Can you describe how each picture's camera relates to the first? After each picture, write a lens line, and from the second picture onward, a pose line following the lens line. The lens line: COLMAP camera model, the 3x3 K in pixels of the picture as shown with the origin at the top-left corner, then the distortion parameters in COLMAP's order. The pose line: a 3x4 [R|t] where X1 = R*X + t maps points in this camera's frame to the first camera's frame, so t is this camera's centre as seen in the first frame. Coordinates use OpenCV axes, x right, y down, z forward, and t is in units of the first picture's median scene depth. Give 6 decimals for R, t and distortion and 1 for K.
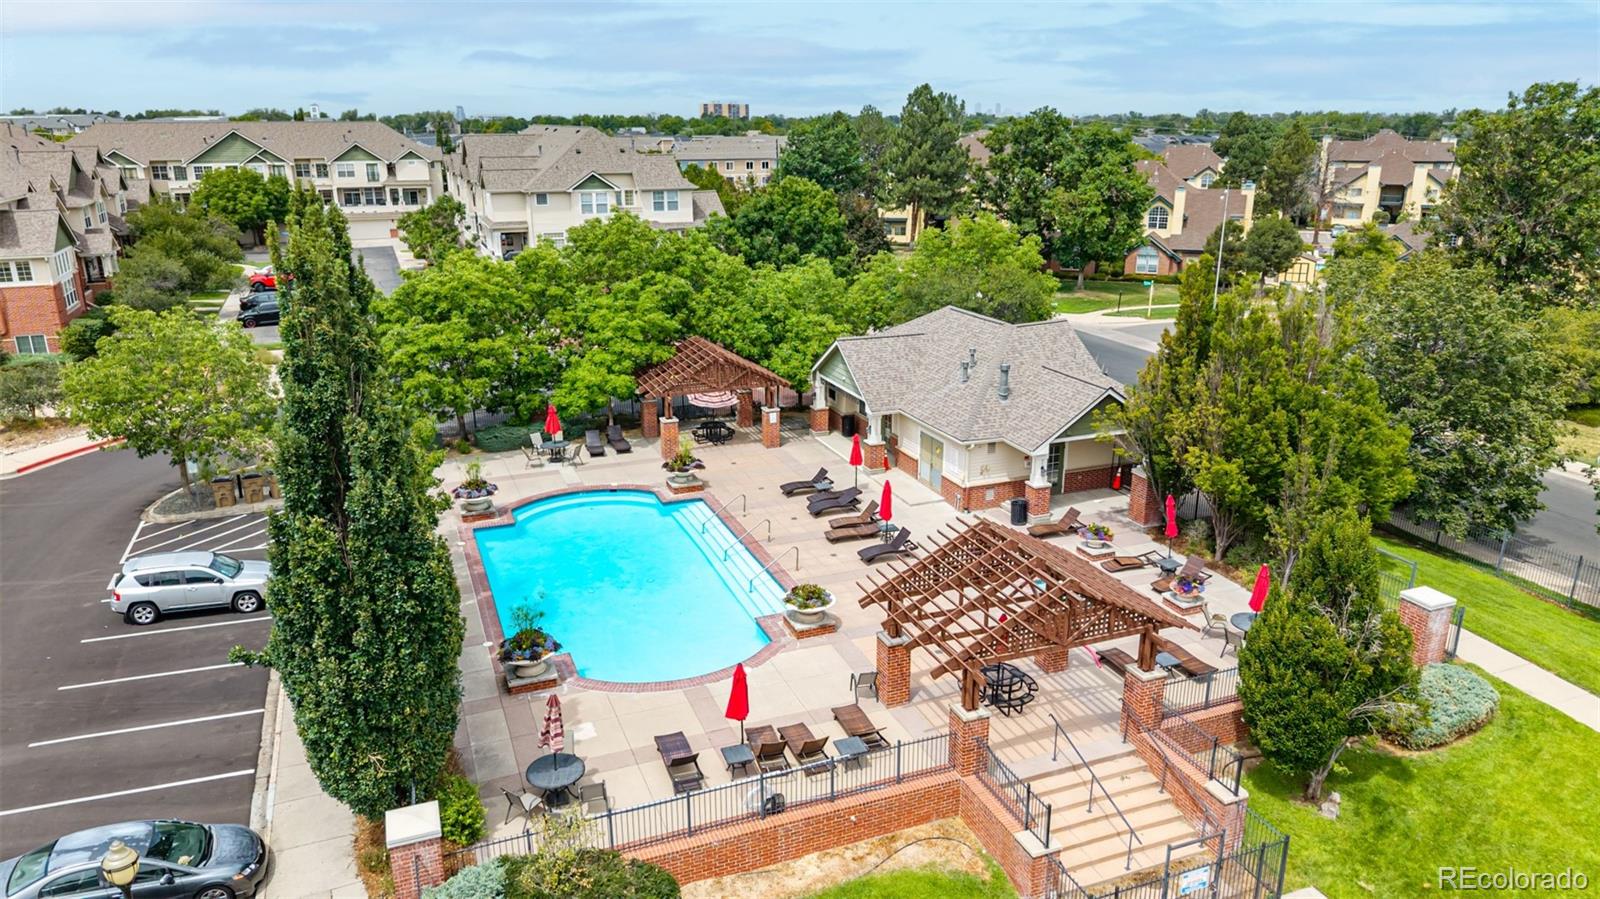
lens RADIAL K [[1050.1, 0, 790.7], [0, 1050.1, 439.8], [0, 0, 1]] dist [0.020783, -0.024055]
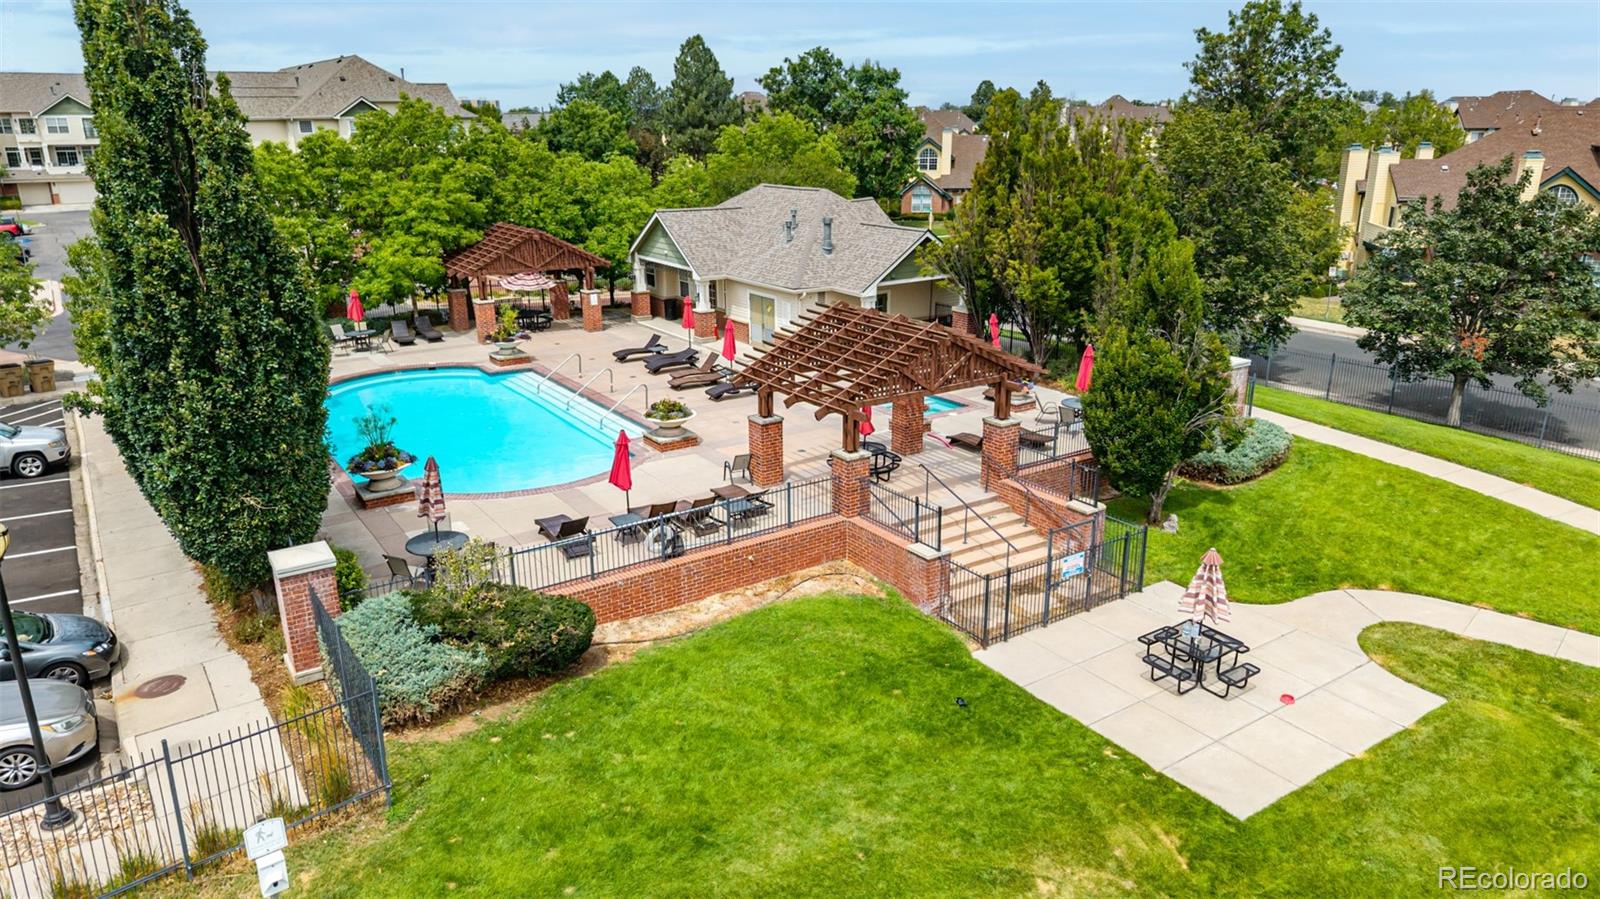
lens RADIAL K [[1050.1, 0, 783.2], [0, 1050.1, 454.6], [0, 0, 1]] dist [0.020783, -0.024055]
pose [[0.977014, -0.069437, 0.201548, -0.066640], [0.067332, 0.997581, 0.017287, 0.152459], [-0.202261, -0.003319, 0.979326, 0.003423]]
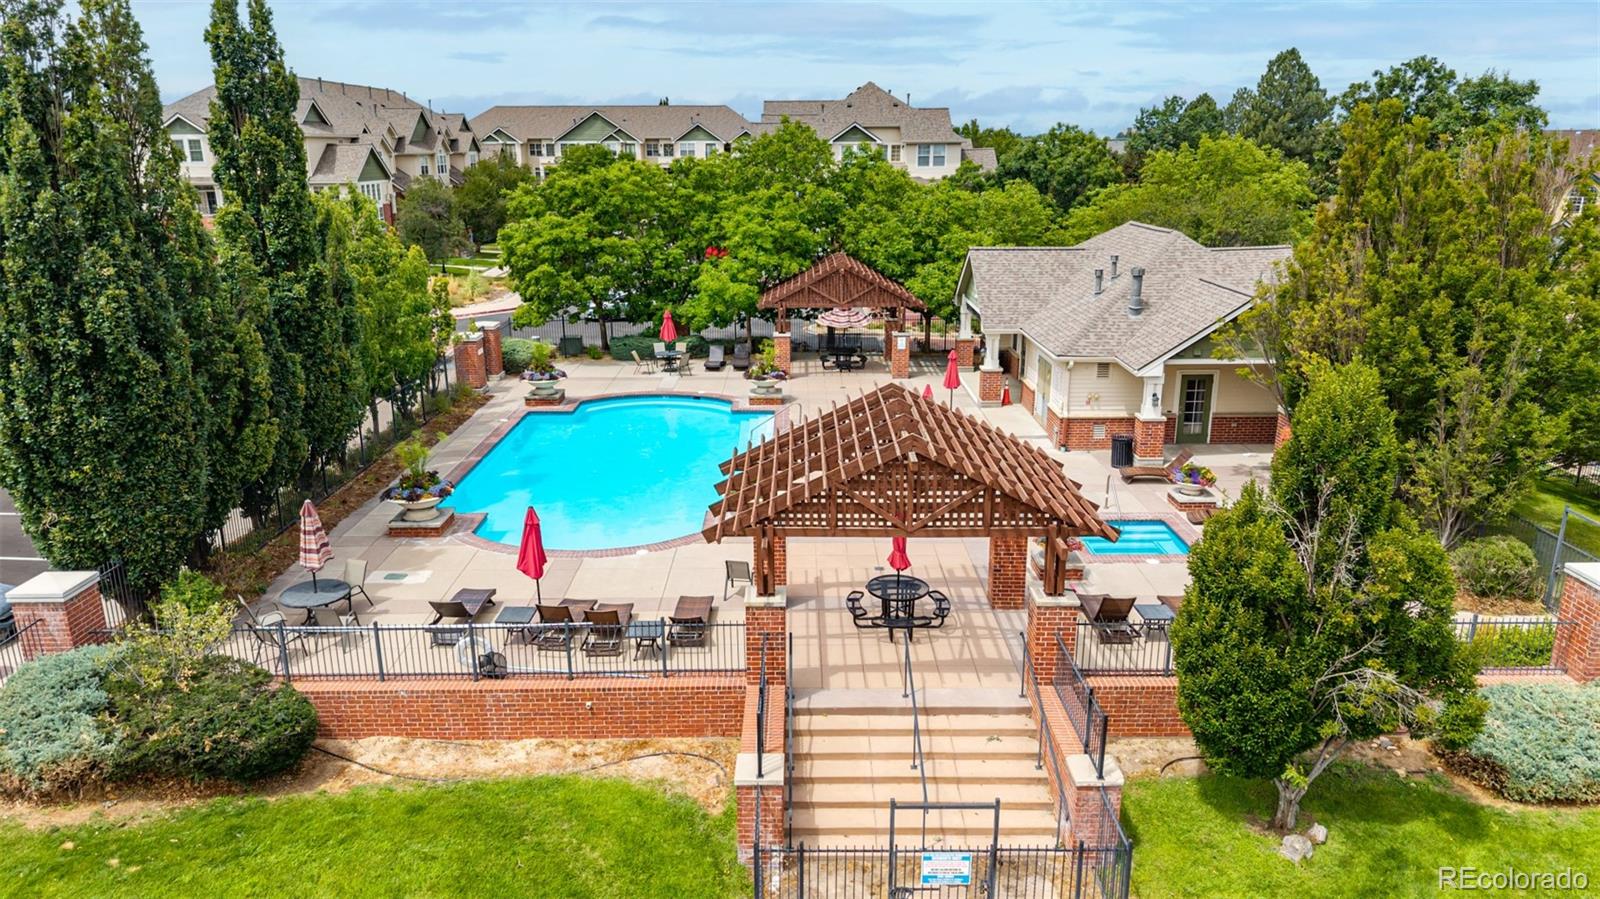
lens RADIAL K [[1050.1, 0, 816.9], [0, 1050.1, 448.9], [0, 0, 1]] dist [0.020783, -0.024055]
pose [[0.933705, 0.098095, -0.344344, 0.290555], [-0.104794, 0.994494, -0.000849, 0.096406], [0.342364, 0.036878, 0.938843, 0.201089]]
